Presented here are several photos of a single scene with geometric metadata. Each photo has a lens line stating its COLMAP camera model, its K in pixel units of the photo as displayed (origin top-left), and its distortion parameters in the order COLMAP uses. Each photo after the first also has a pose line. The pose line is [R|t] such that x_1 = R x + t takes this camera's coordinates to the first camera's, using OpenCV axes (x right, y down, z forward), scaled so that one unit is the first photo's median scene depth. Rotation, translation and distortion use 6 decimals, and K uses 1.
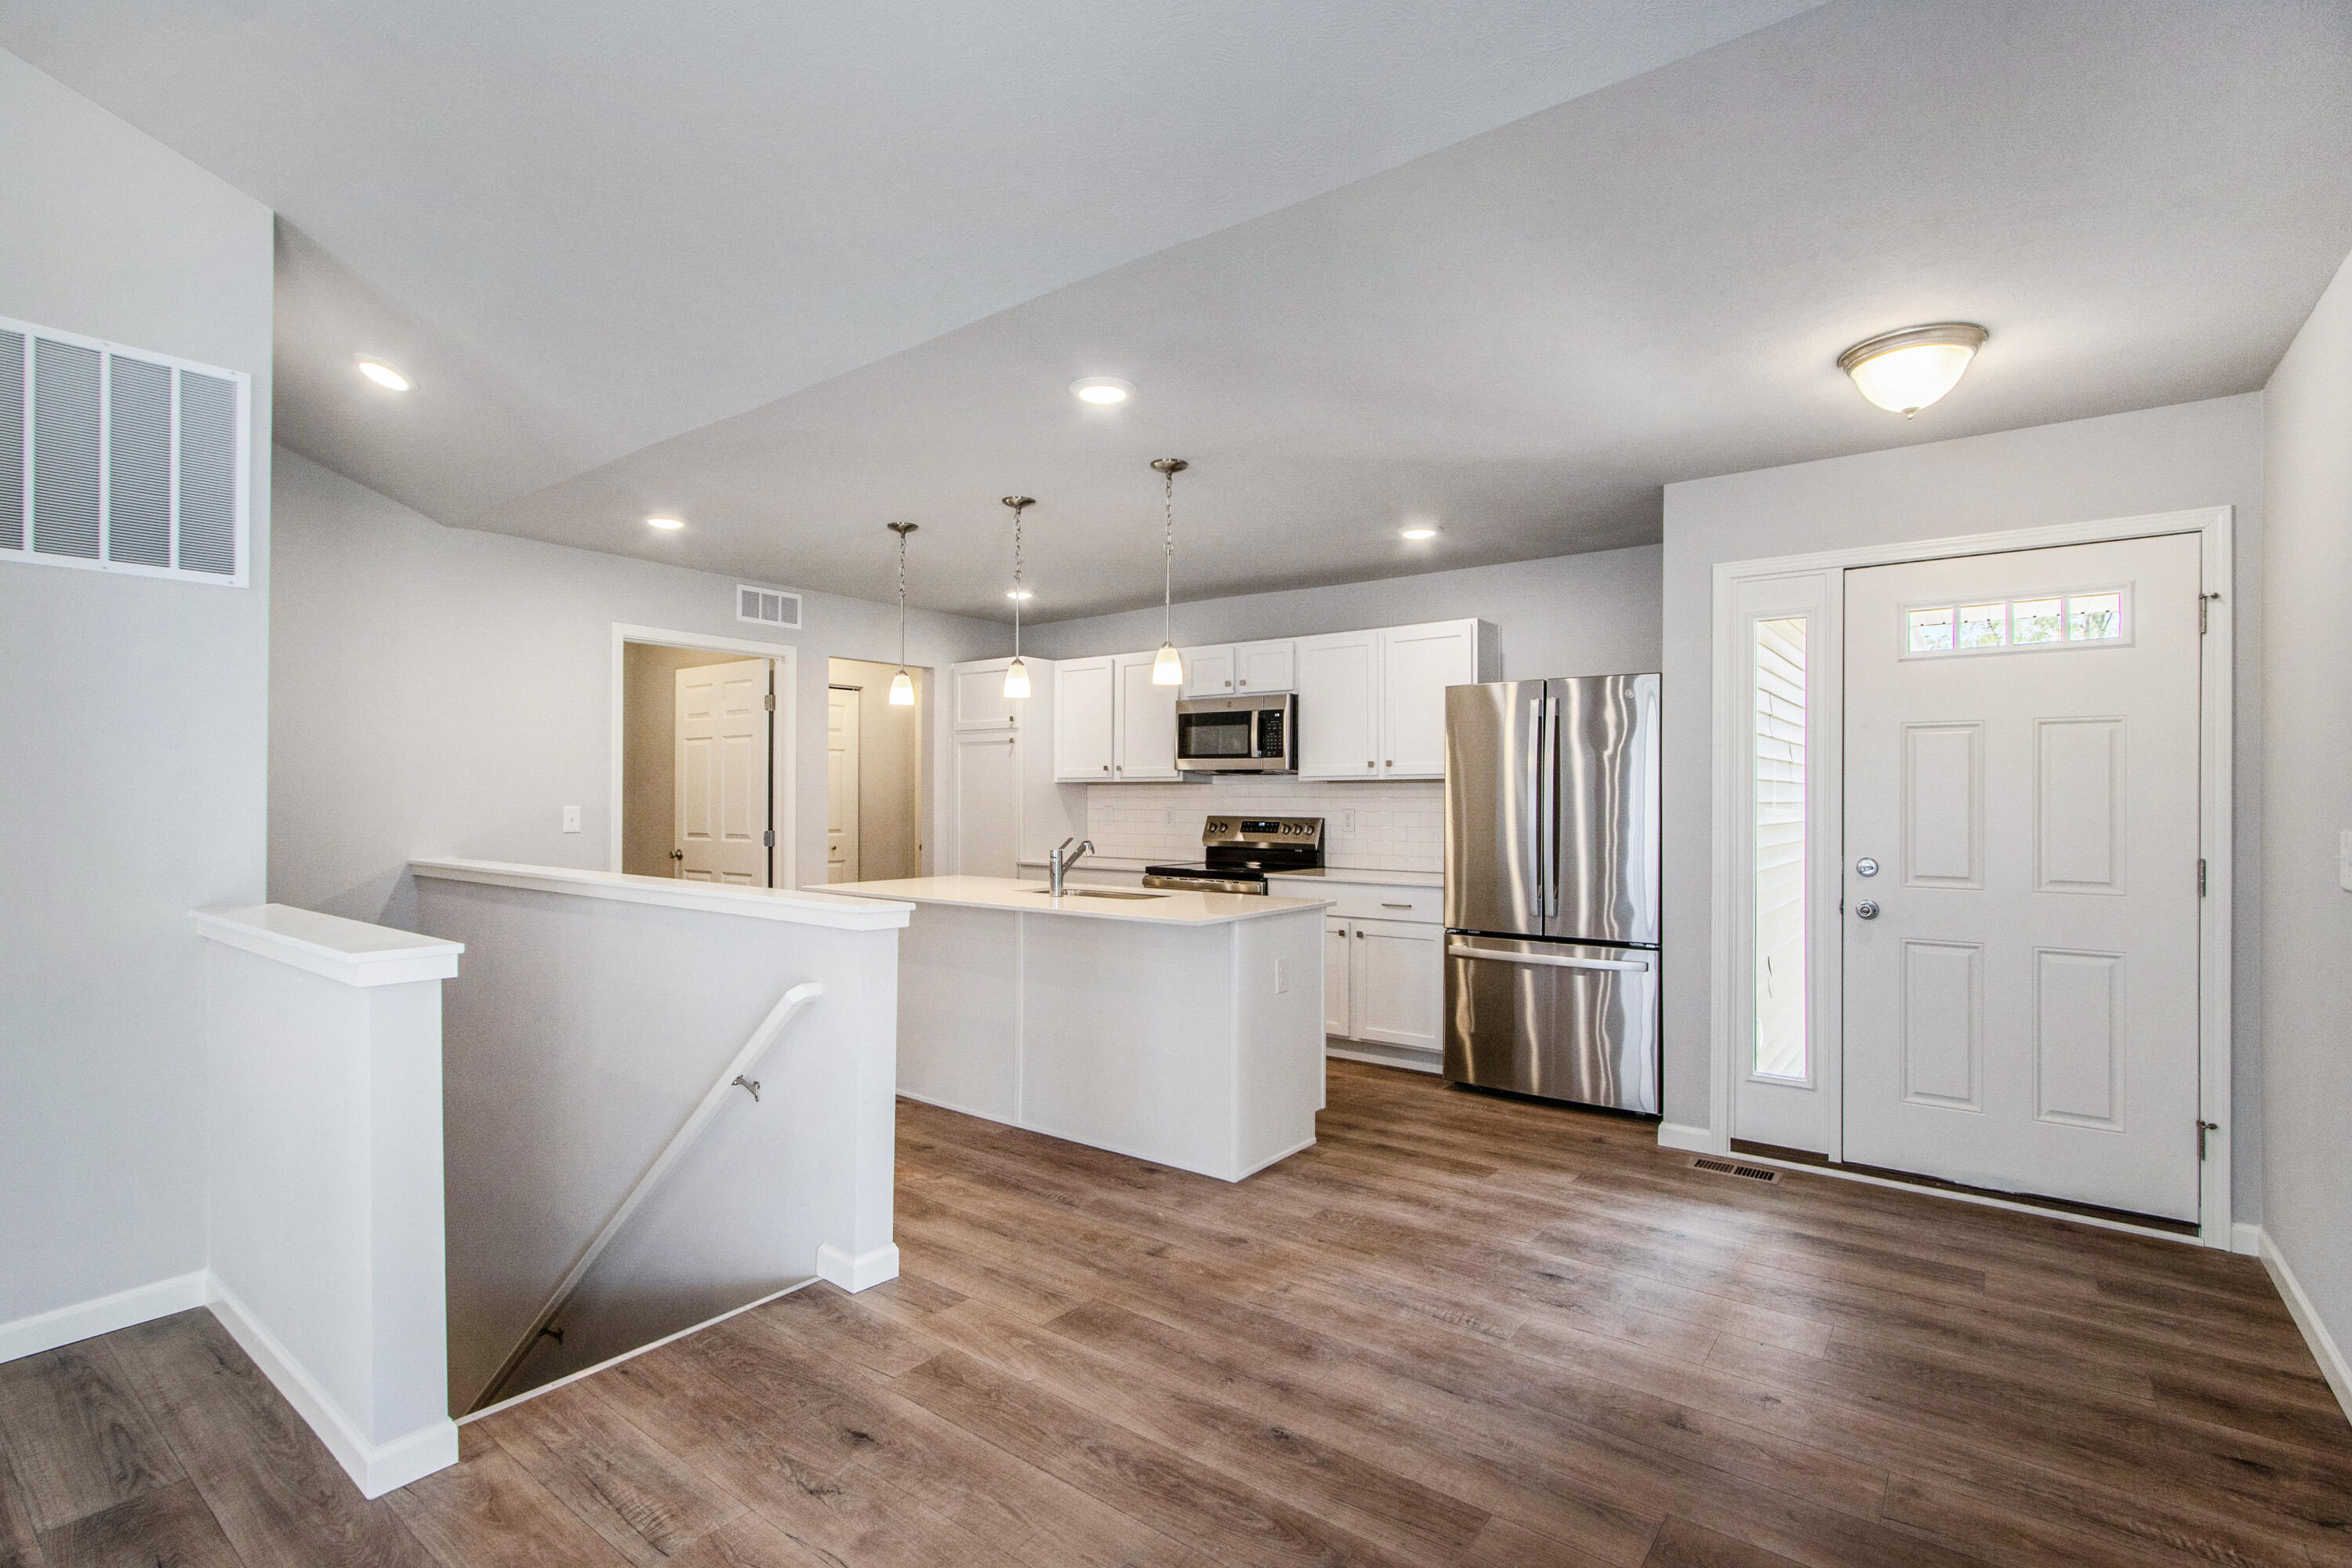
lens RADIAL K [[1089.0, 0, 1170.0], [0, 1089.0, 809.8], [0, 0, 1]] dist [-0.019207, 0.000776]
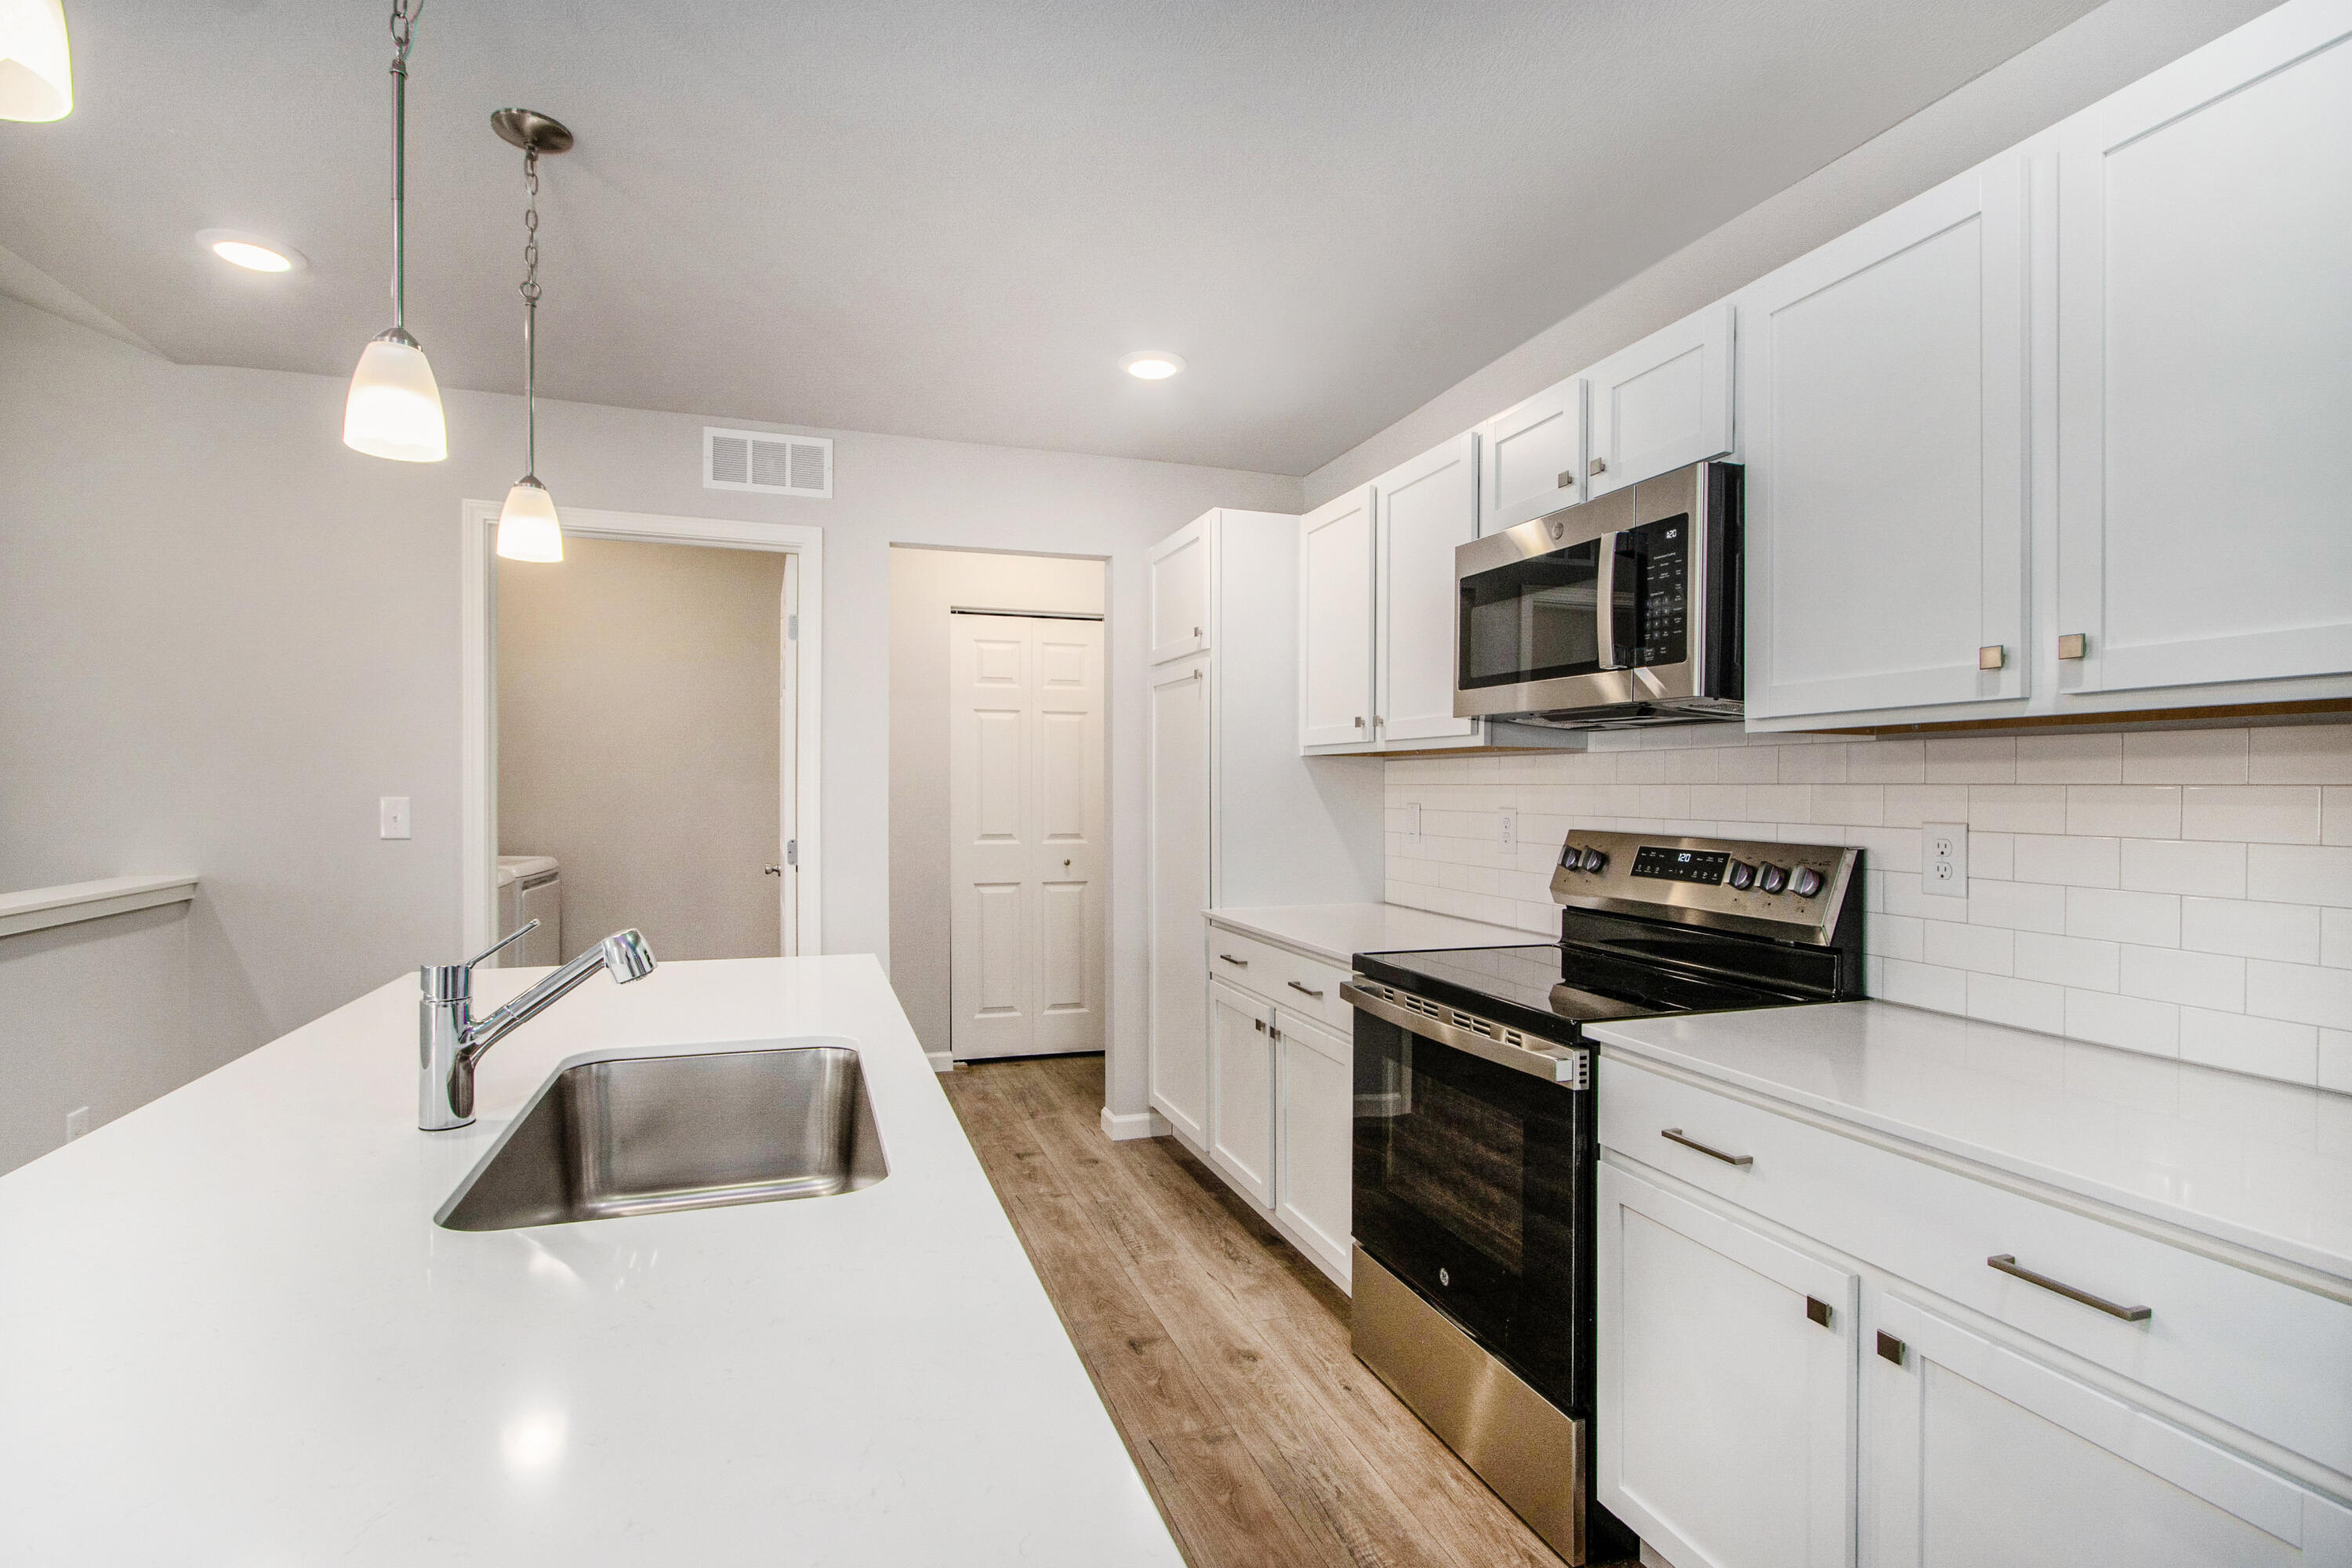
lens RADIAL K [[1124.3, 0, 1174.3], [0, 1124.3, 794.5], [0, 0, 1]] dist [0.000607, 0.000110]
pose [[0.832417, 0.005409, -0.554124, 0.155478], [-0.007744, 0.999968, -0.001872, -0.006305], [0.554096, 0.005849, 0.832432, 0.605911]]
